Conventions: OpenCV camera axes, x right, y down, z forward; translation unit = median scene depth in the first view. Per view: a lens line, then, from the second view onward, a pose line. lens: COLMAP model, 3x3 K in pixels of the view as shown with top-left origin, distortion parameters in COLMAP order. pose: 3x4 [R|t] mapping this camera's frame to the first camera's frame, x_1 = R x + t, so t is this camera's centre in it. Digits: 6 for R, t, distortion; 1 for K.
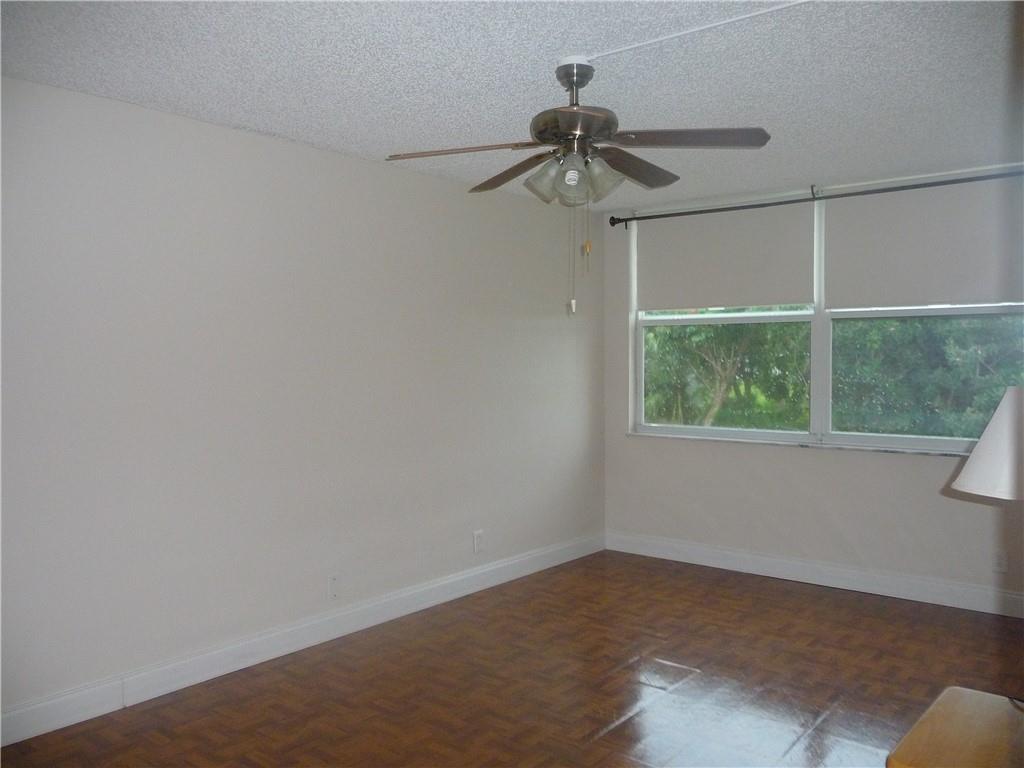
lens RADIAL K [[864.1, 0, 511.9], [0, 864.1, 380.5], [0, 0, 1]] dist [0.003167, 0.037628]
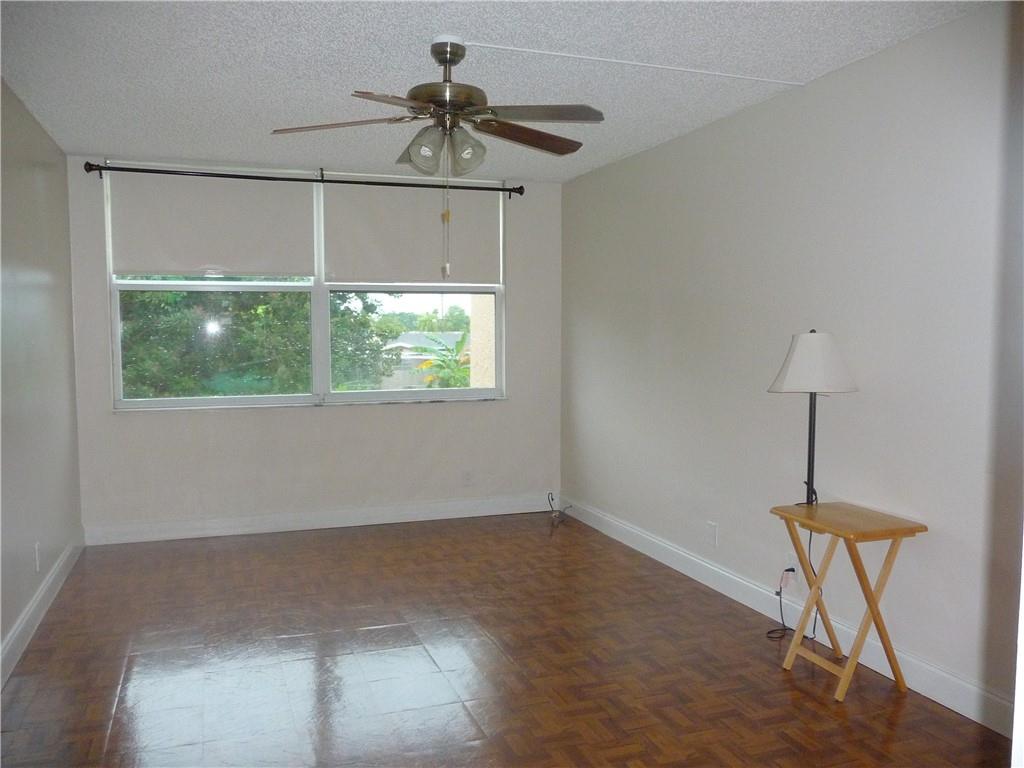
lens RADIAL K [[864.1, 0, 514.6], [0, 864.1, 385.9], [0, 0, 1]] dist [0.003167, 0.037628]
pose [[0.537155, -0.054680, 0.841710, -0.460298], [0.028058, 0.998503, 0.046959, 0.006144], [-0.843017, -0.001607, 0.537885, 0.201352]]
